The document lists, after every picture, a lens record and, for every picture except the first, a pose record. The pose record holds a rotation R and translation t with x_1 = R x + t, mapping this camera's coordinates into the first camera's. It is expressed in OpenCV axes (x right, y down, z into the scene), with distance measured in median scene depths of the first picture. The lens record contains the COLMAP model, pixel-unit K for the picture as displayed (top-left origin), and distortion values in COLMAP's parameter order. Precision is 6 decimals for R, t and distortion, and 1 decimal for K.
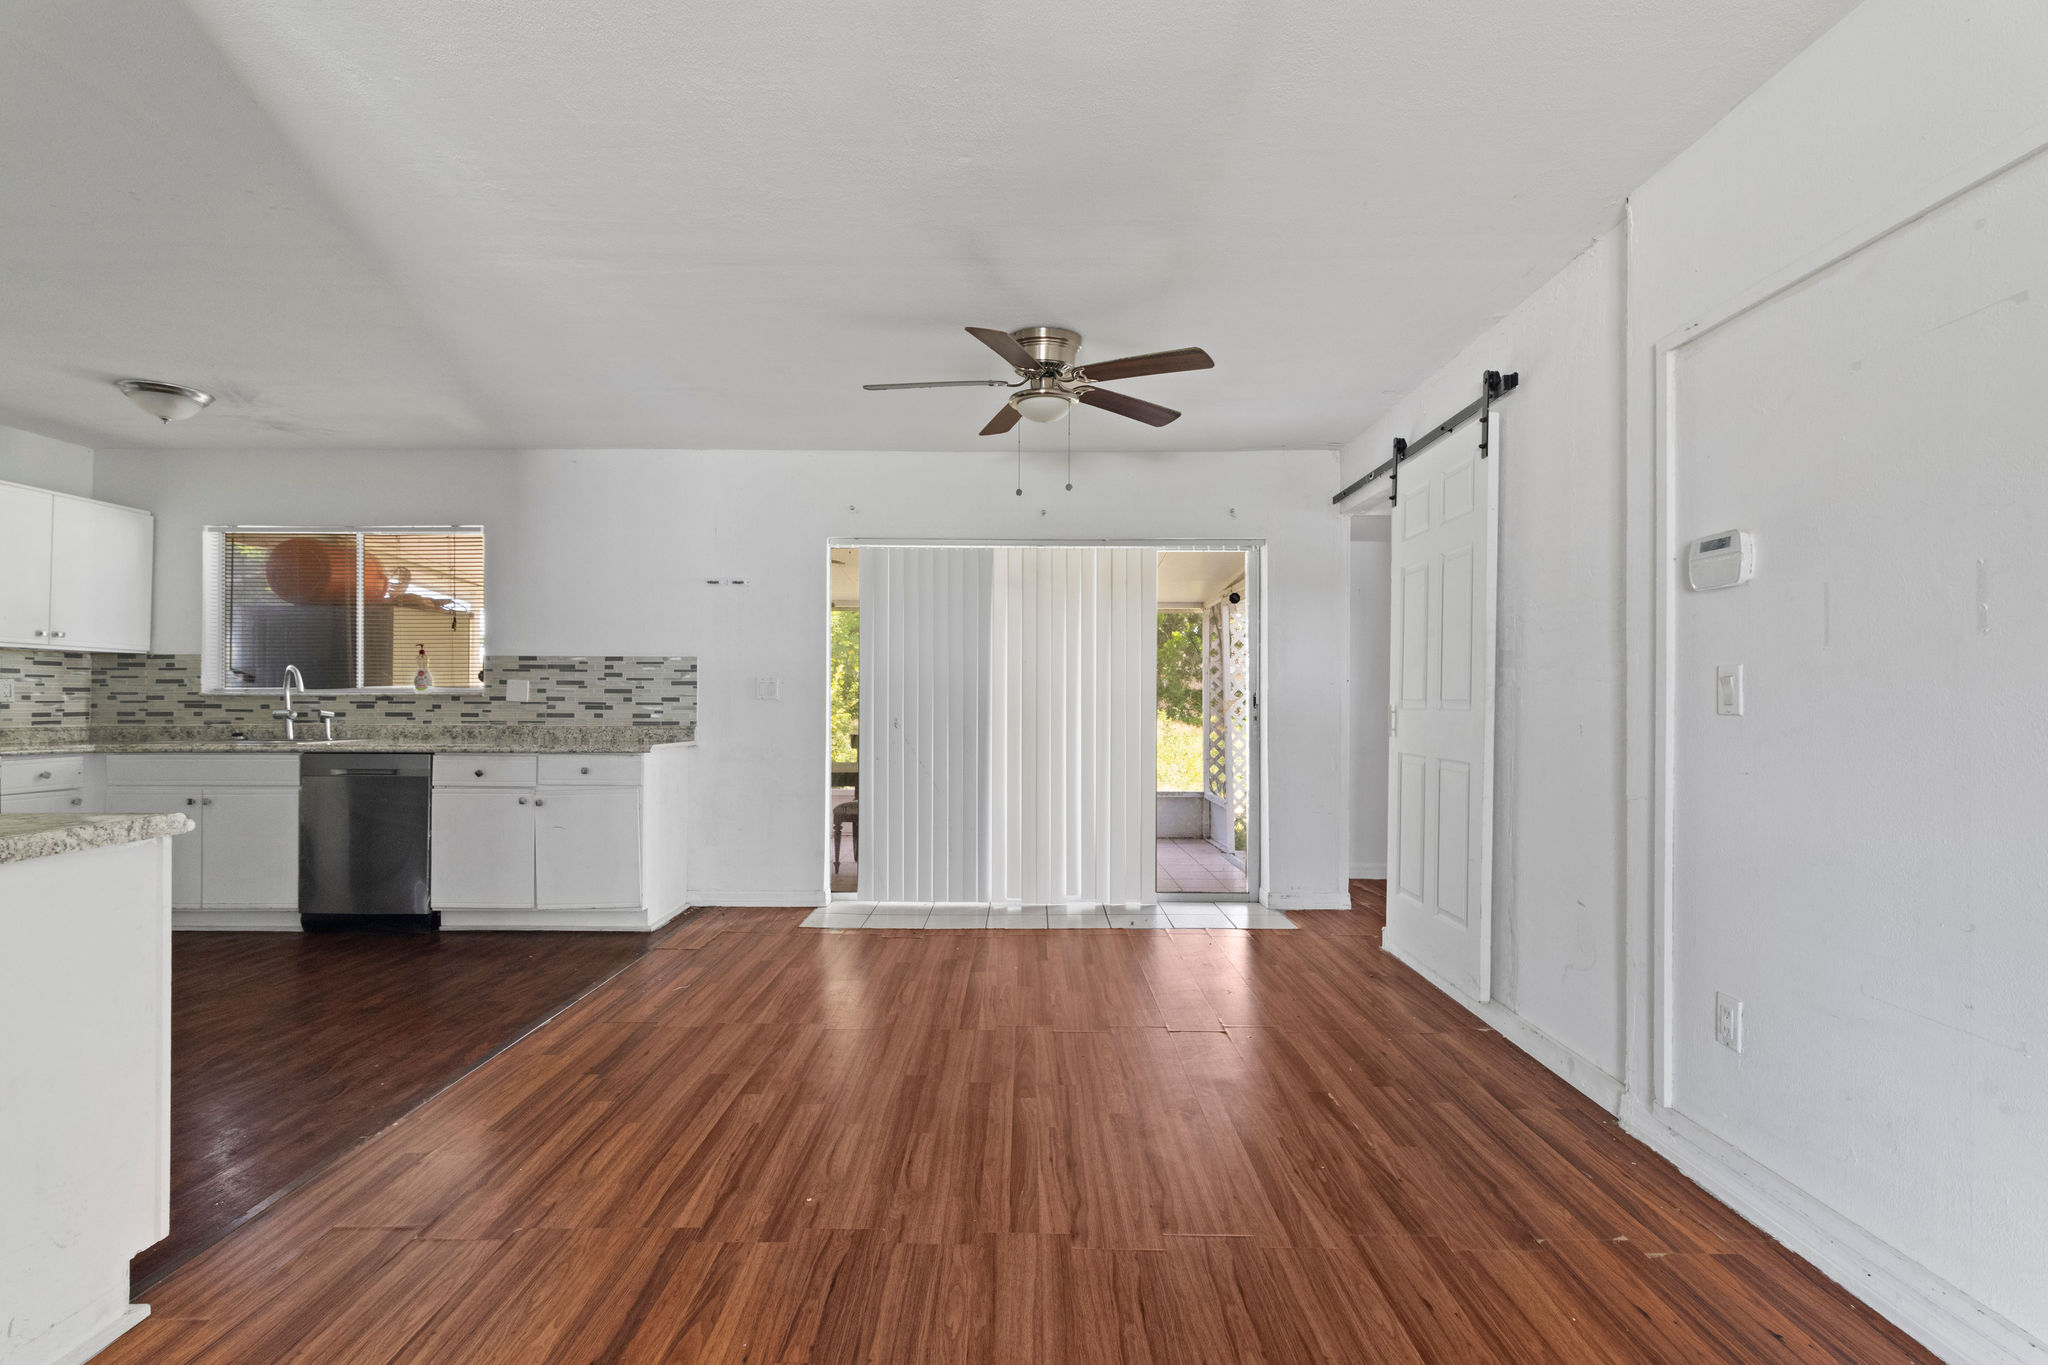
lens RADIAL K [[975.1, 0, 1023.1], [0, 975.1, 696.5], [0, 0, 1]] dist [-0.002349, 0.006763]
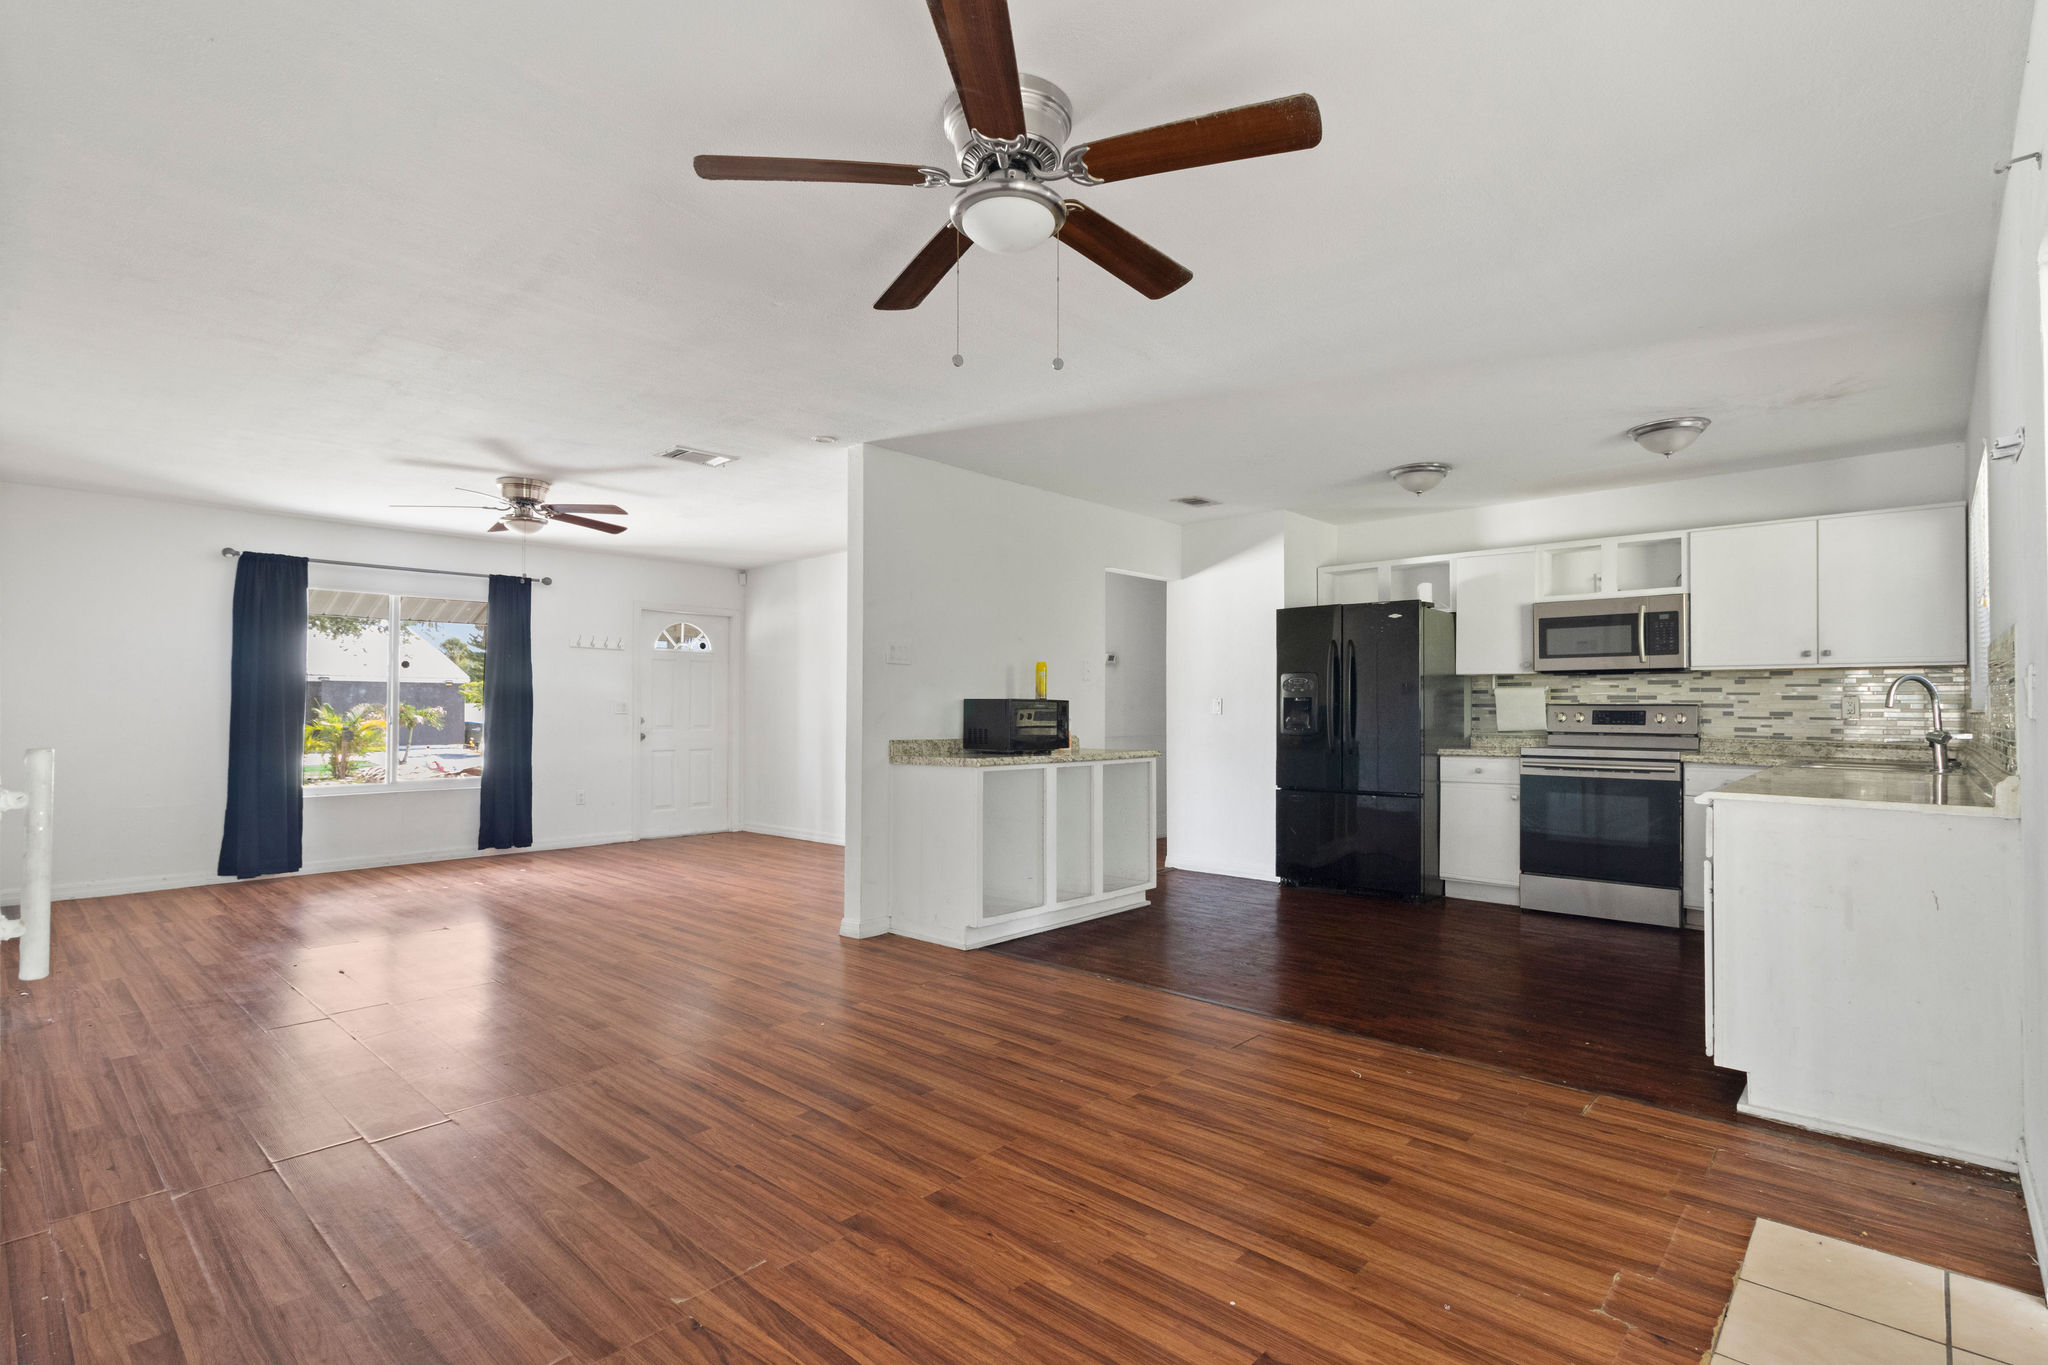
lens RADIAL K [[975.1, 0, 1023.1], [0, 975.1, 696.5], [0, 0, 1]] dist [-0.002349, 0.006763]
pose [[-0.672061, -0.015286, -0.740338, 0.315705], [-0.001912, 0.999819, -0.018909, 0.002577], [0.740493, -0.011293, -0.671969, 0.973995]]
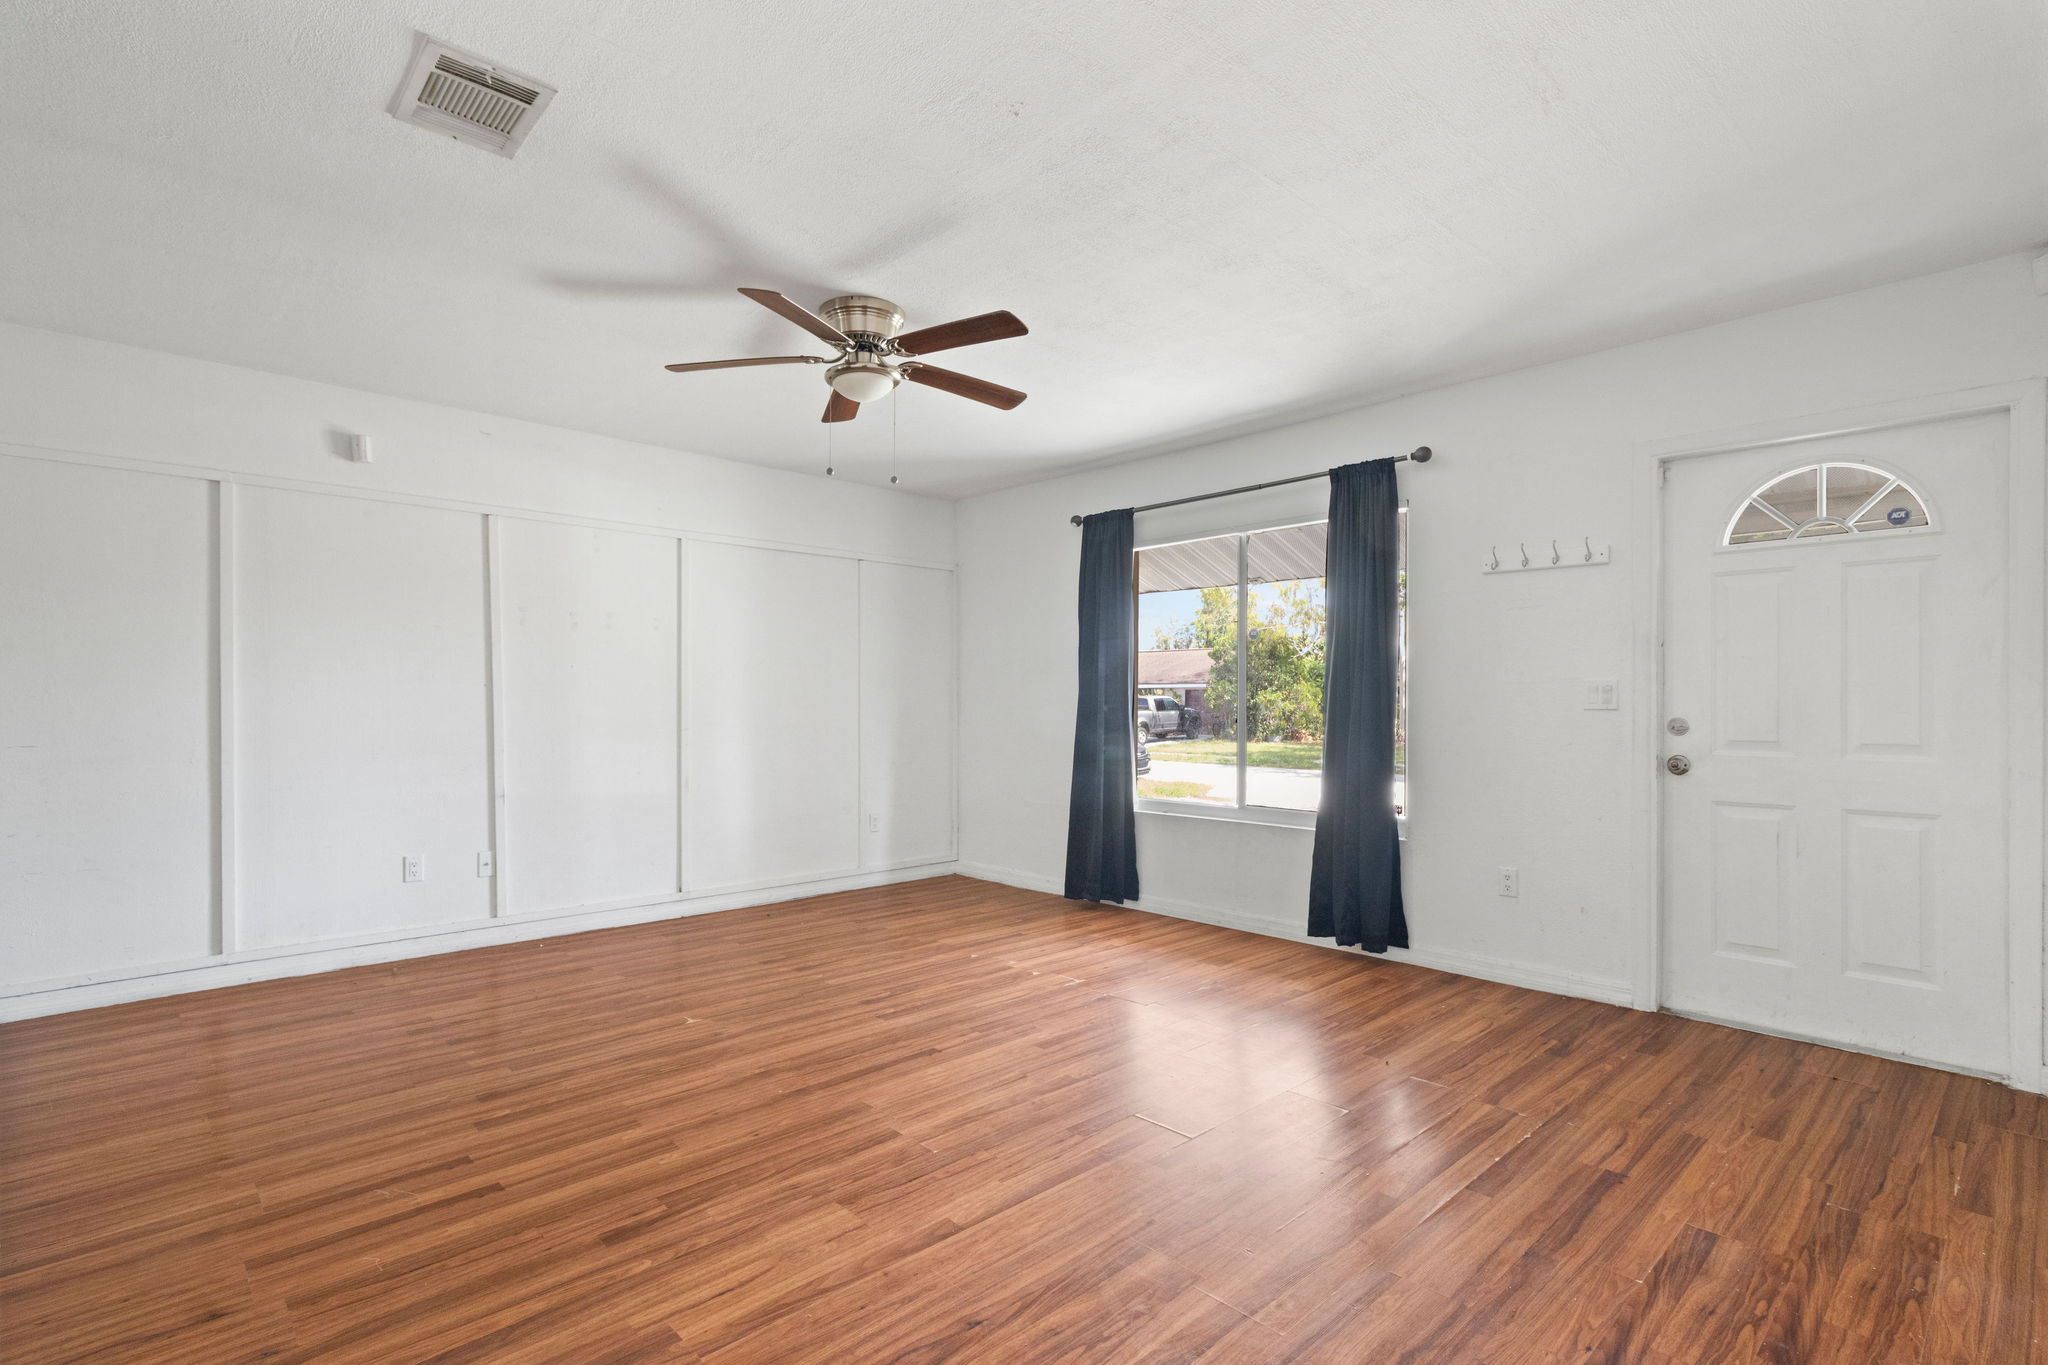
lens RADIAL K [[975.1, 0, 1023.1], [0, 975.1, 696.5], [0, 0, 1]] dist [-0.002349, 0.006763]
pose [[-0.693115, -0.000370, 0.720827, -0.650211], [-0.004908, 0.999979, -0.004206, -0.002377], [-0.720810, -0.006454, -0.693102, 0.192321]]
